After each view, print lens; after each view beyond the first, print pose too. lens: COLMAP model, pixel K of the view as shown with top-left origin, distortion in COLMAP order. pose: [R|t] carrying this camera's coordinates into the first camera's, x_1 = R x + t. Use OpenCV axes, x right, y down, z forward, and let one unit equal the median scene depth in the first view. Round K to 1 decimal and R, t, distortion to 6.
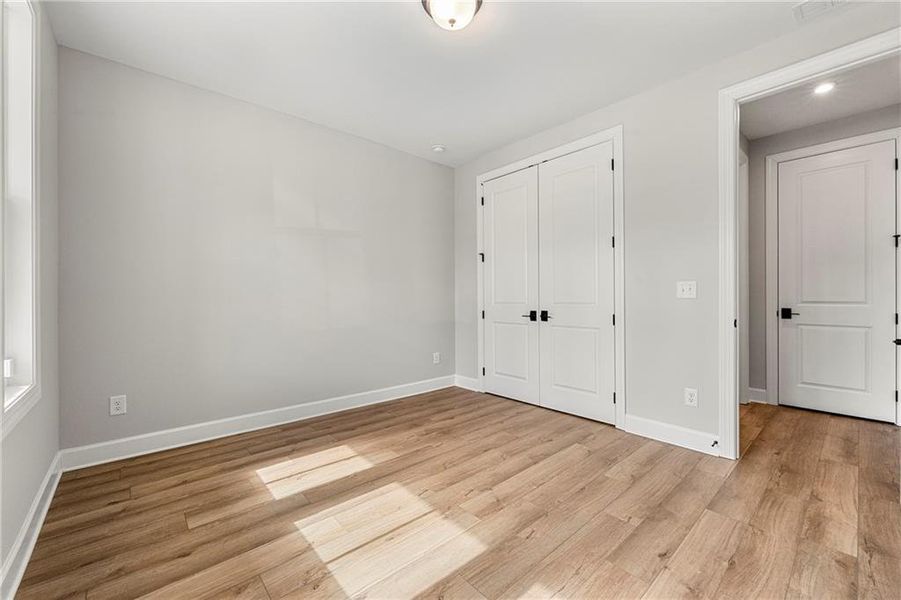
lens RADIAL K [[365.2, 0, 450.2], [0, 365.2, 298.5], [0, 0, 1]] dist [-0.000128, 0.000679]
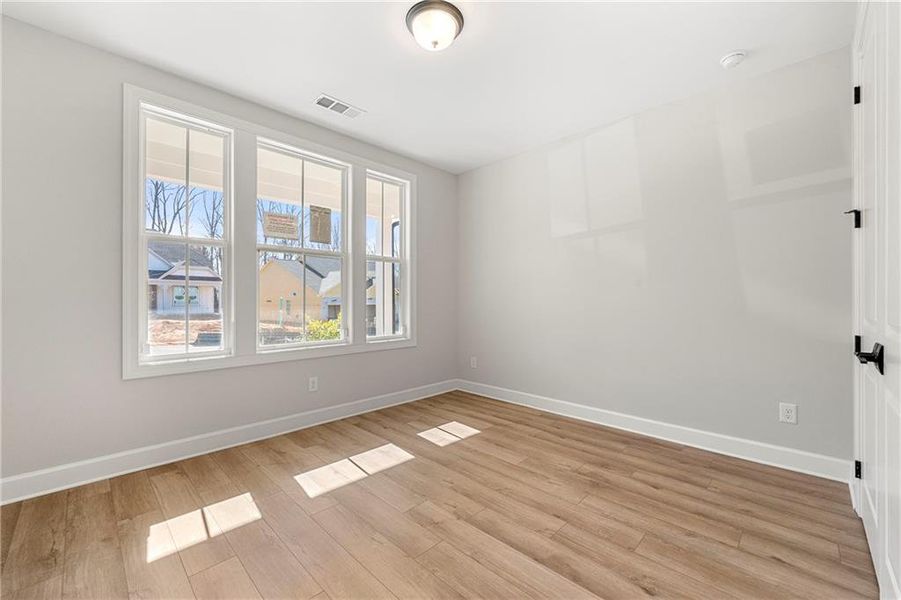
lens RADIAL K [[365.2, 0, 453.7], [0, 365.2, 294.6], [0, 0, 1]] dist [-0.000128, 0.000679]
pose [[0.074224, -0.012113, -0.997168, 0.741851], [-0.008067, 0.999886, -0.012746, -0.010505], [0.997209, 0.008991, 0.074118, 0.675312]]
